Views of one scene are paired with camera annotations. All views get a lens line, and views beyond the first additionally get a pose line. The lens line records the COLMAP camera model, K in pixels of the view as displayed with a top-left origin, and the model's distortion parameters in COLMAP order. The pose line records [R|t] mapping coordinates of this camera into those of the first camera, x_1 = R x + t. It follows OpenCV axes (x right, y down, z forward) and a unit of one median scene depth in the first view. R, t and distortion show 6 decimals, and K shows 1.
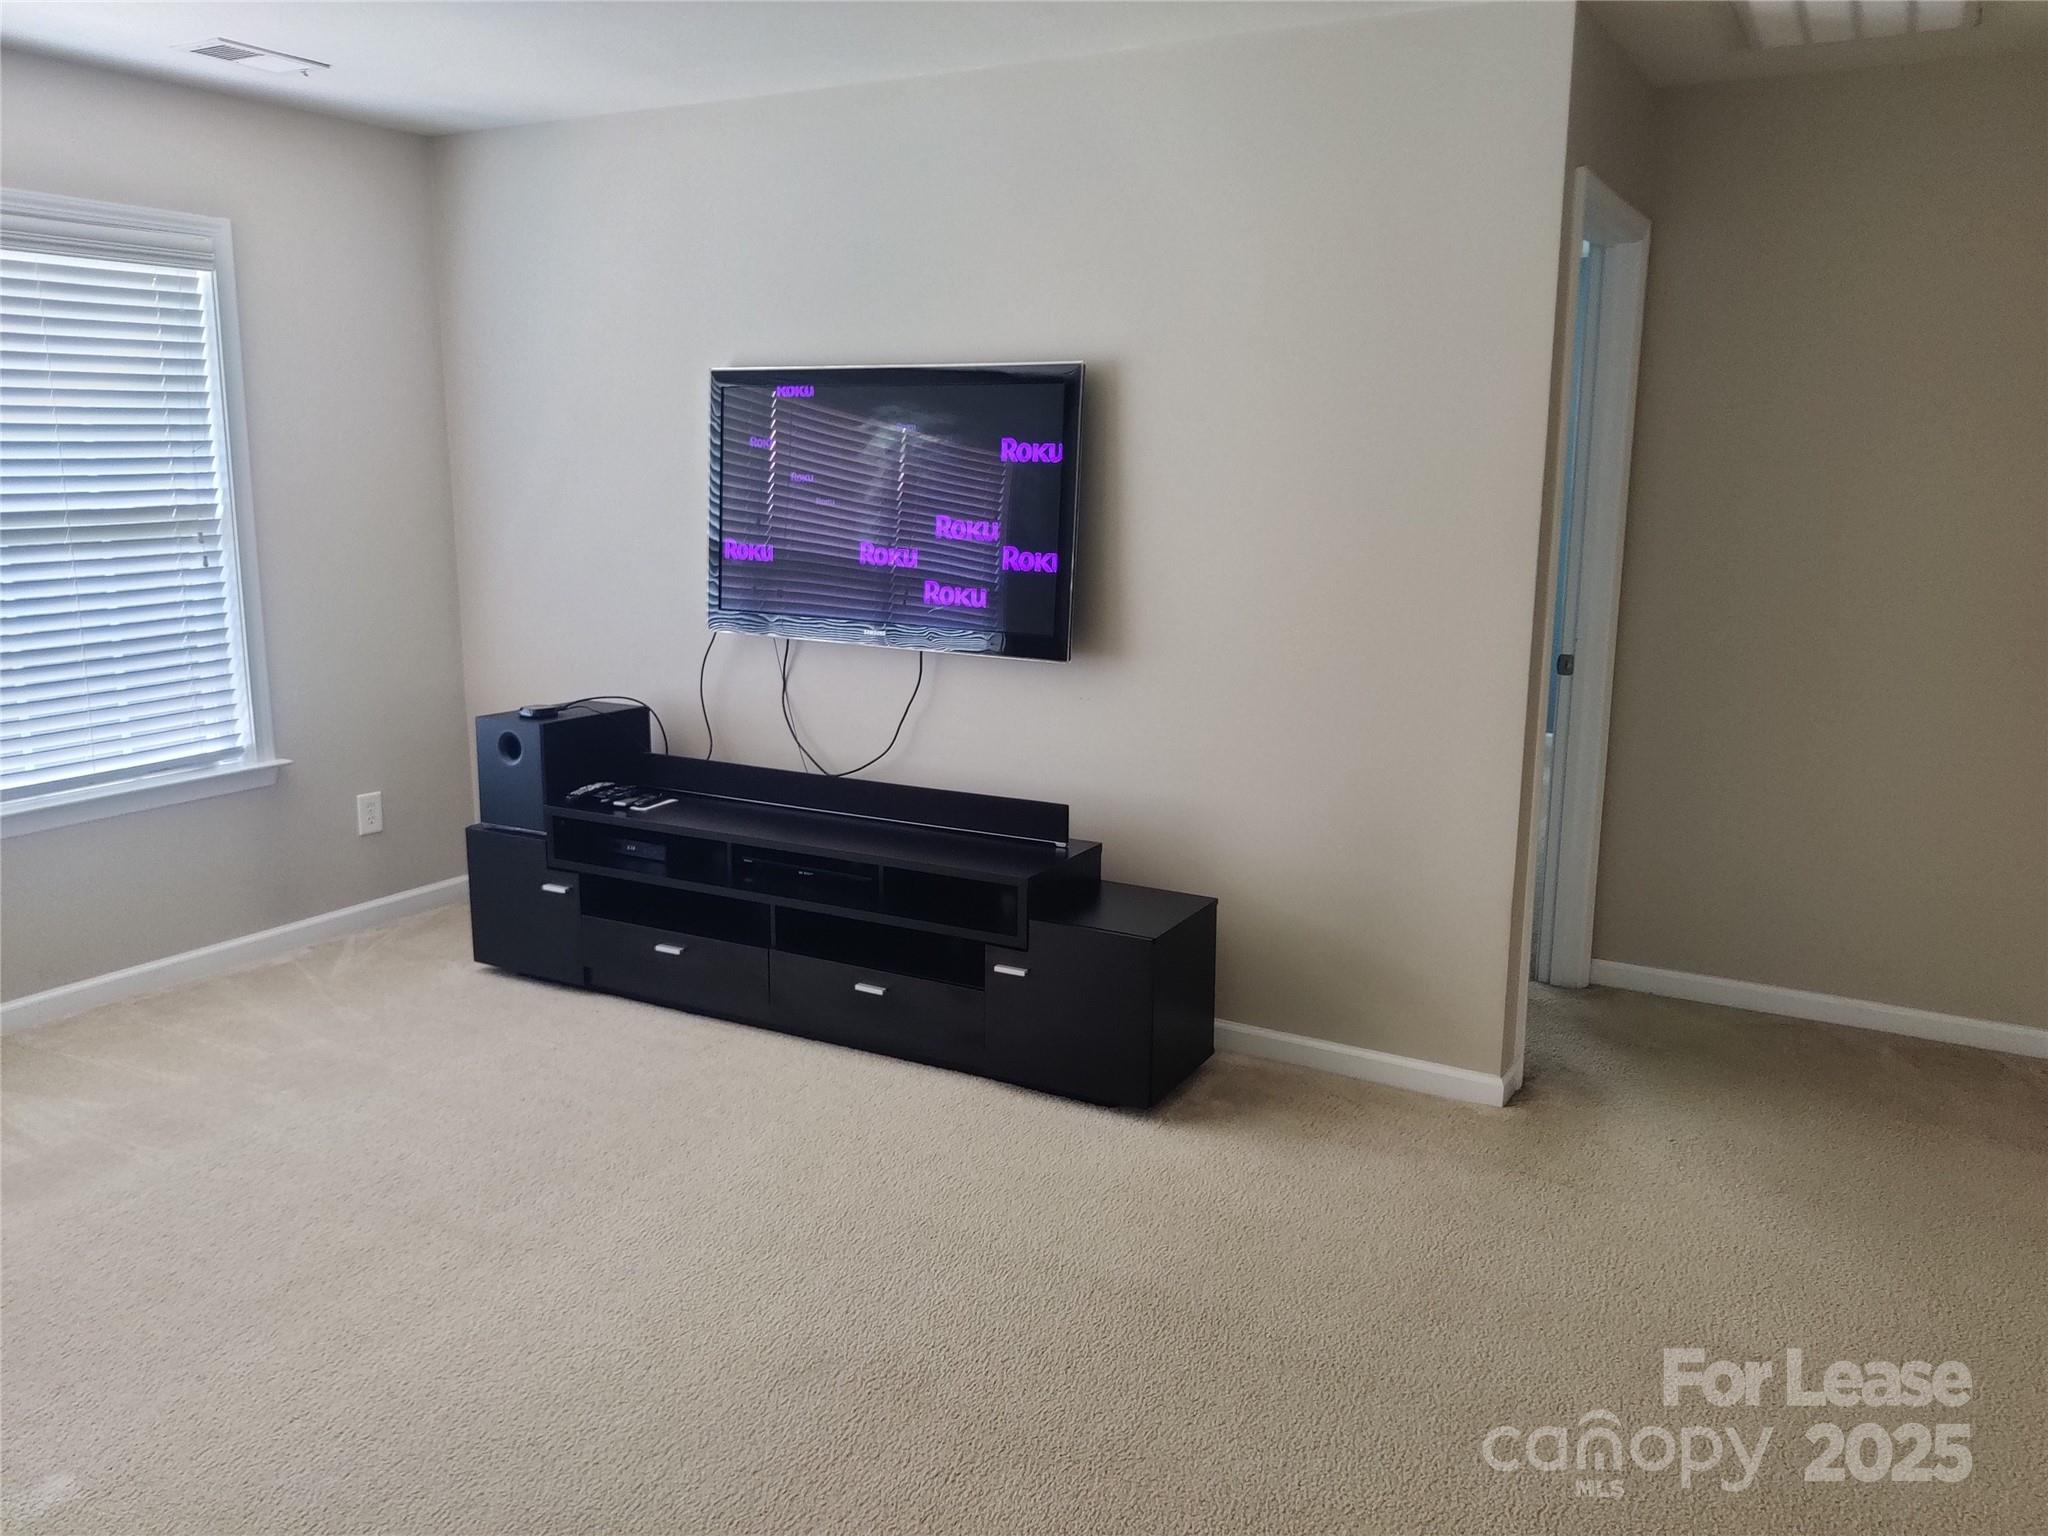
lens RADIAL K [[1552.4, 0, 1016.0], [0, 1552.4, 762.5], [0, 0, 1]] dist [0.060010, -0.128128]
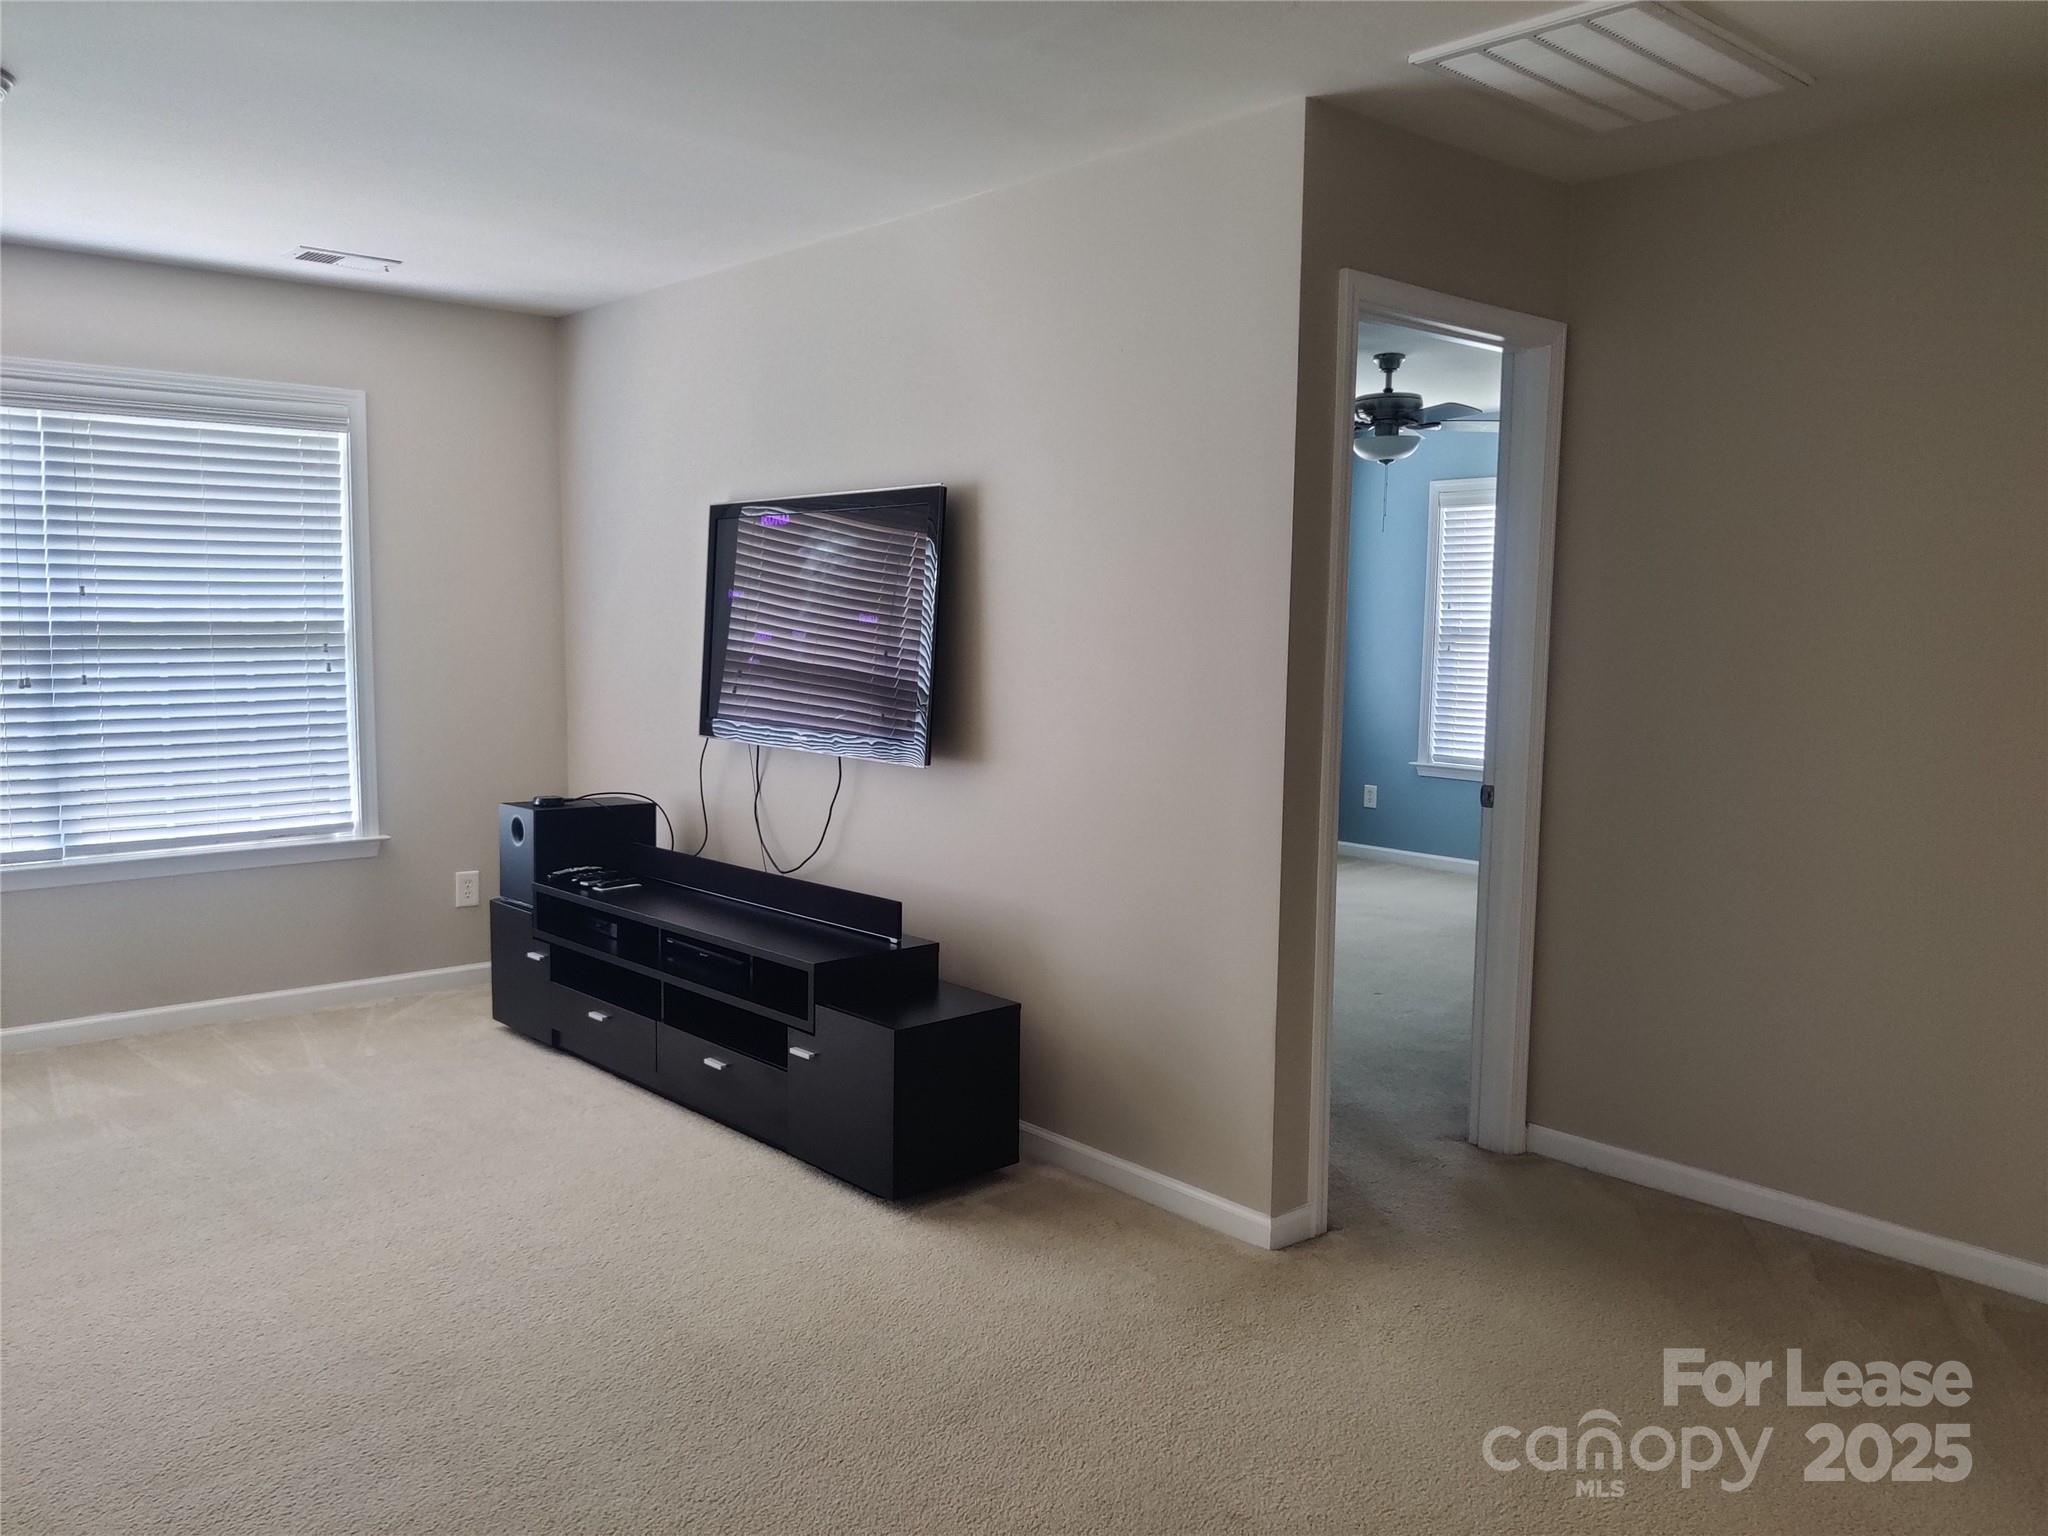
lens RADIAL K [[1550.0, 0, 1021.4], [0, 1550.0, 789.1], [0, 0, 1]] dist [0.022504, -0.050454]
pose [[0.945776, 0.038811, -0.322494, 0.393408], [-0.068037, 0.994482, -0.079851, 0.026058], [0.317615, 0.097462, 0.943198, 0.039964]]
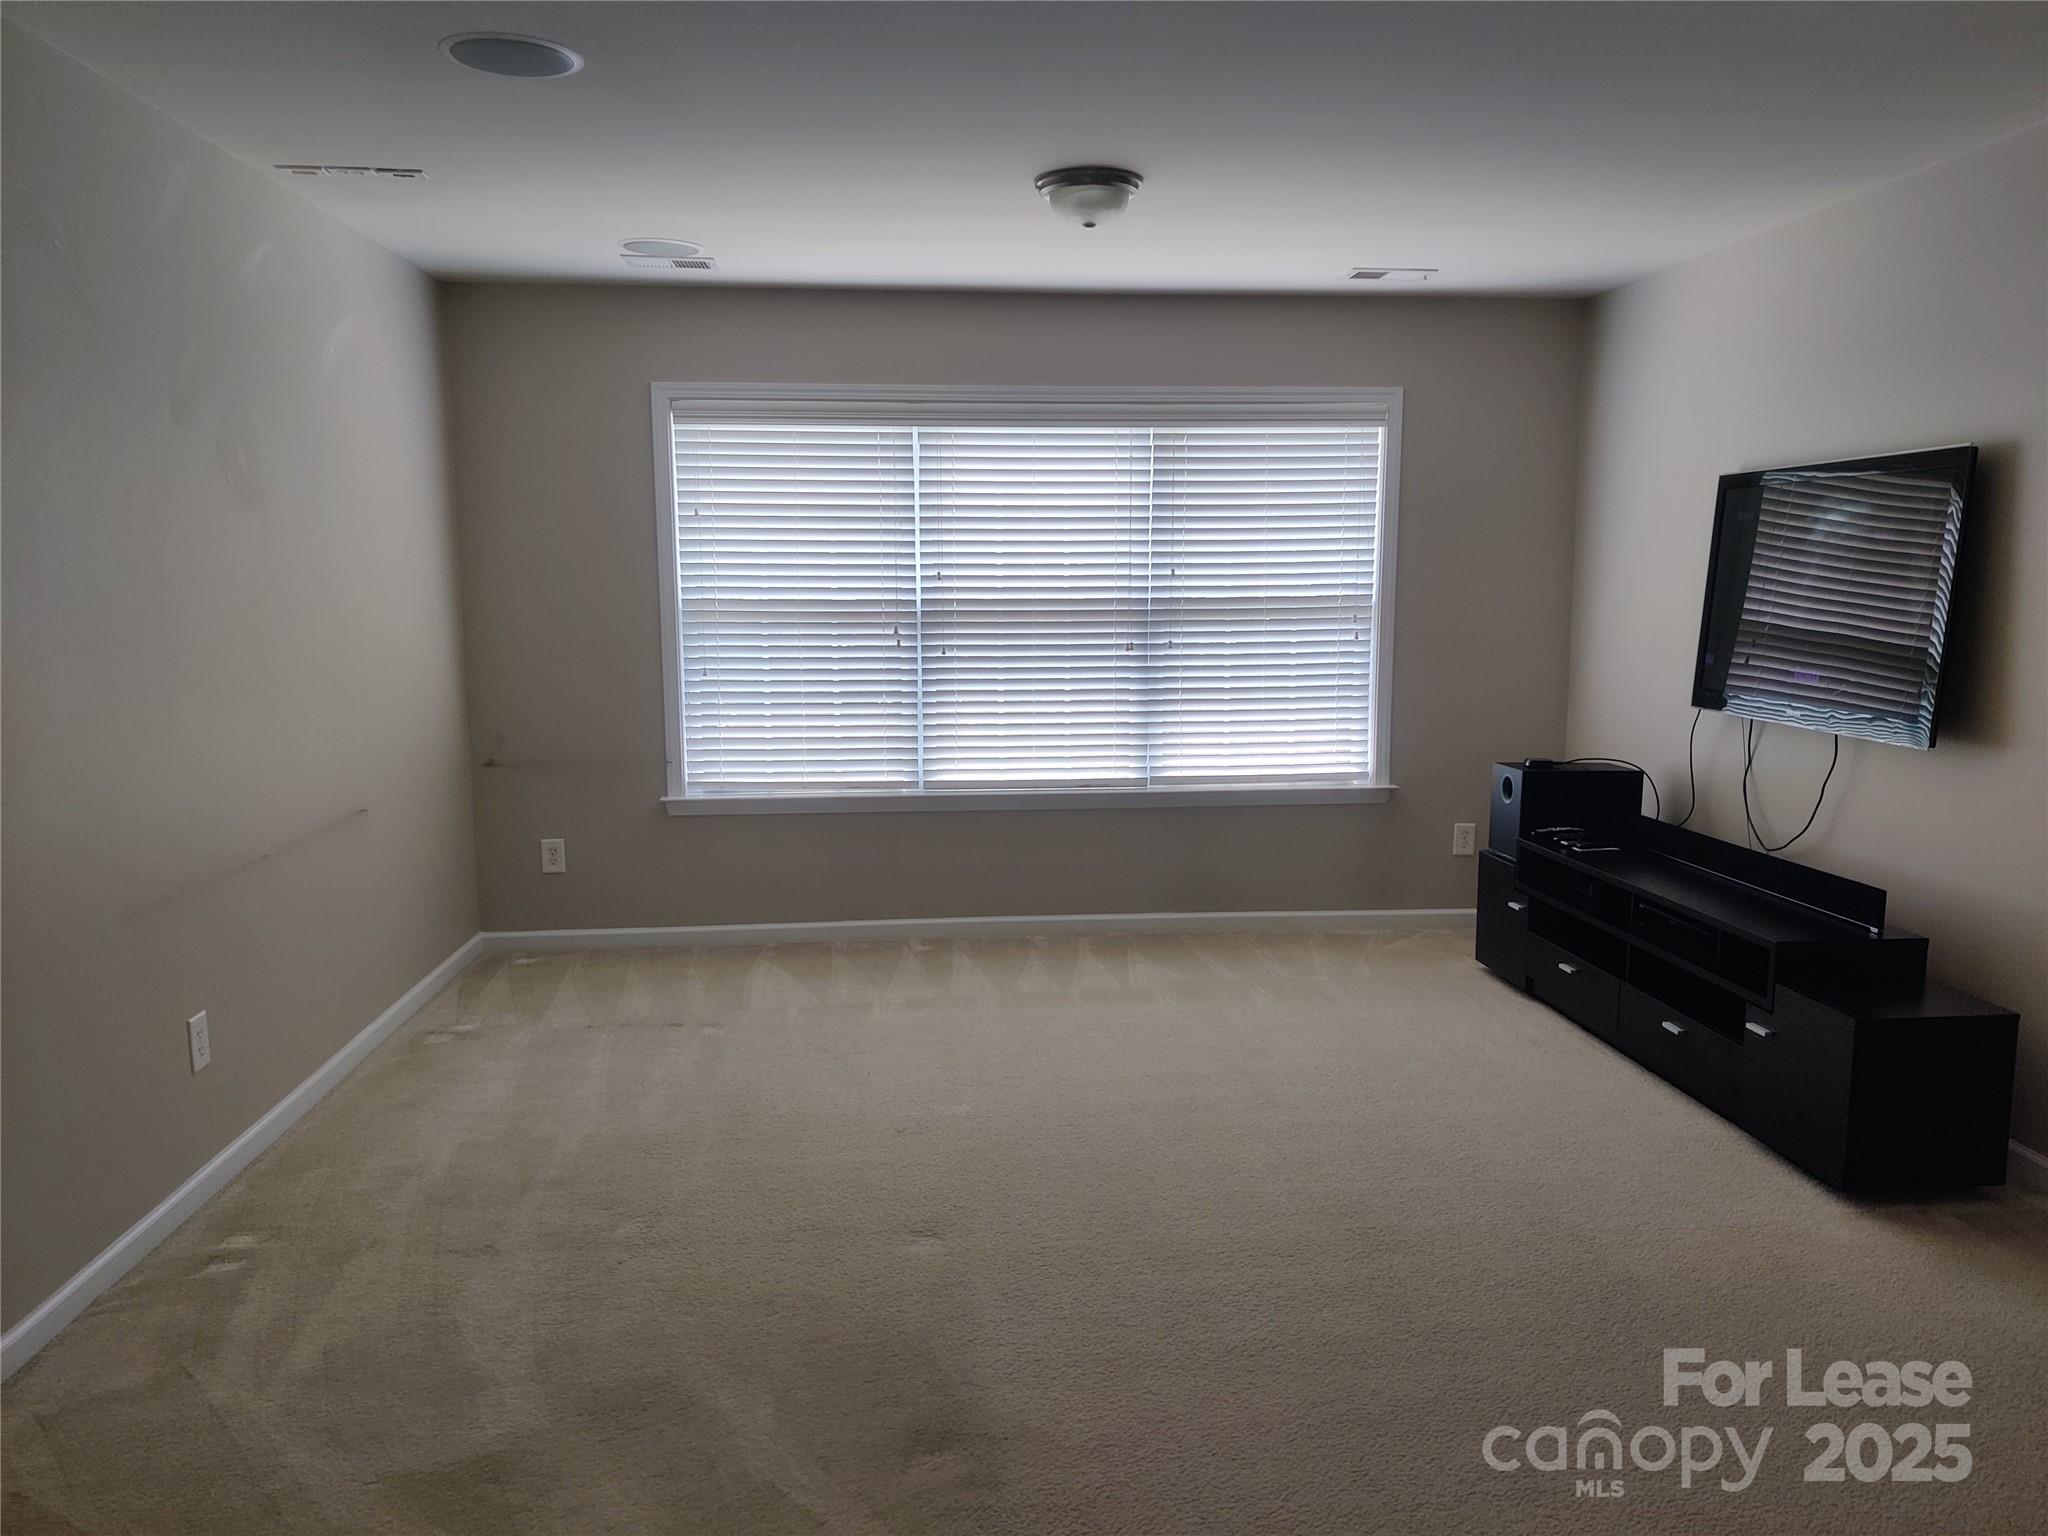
lens RADIAL K [[1550.0, 0, 1021.4], [0, 1550.0, 789.1], [0, 0, 1]] dist [0.022504, -0.050454]
pose [[0.557411, 0.103703, -0.823735, 0.476113], [-0.154243, 0.987831, 0.019987, 0.025551], [0.815783, 0.115914, 0.566623, -0.010390]]
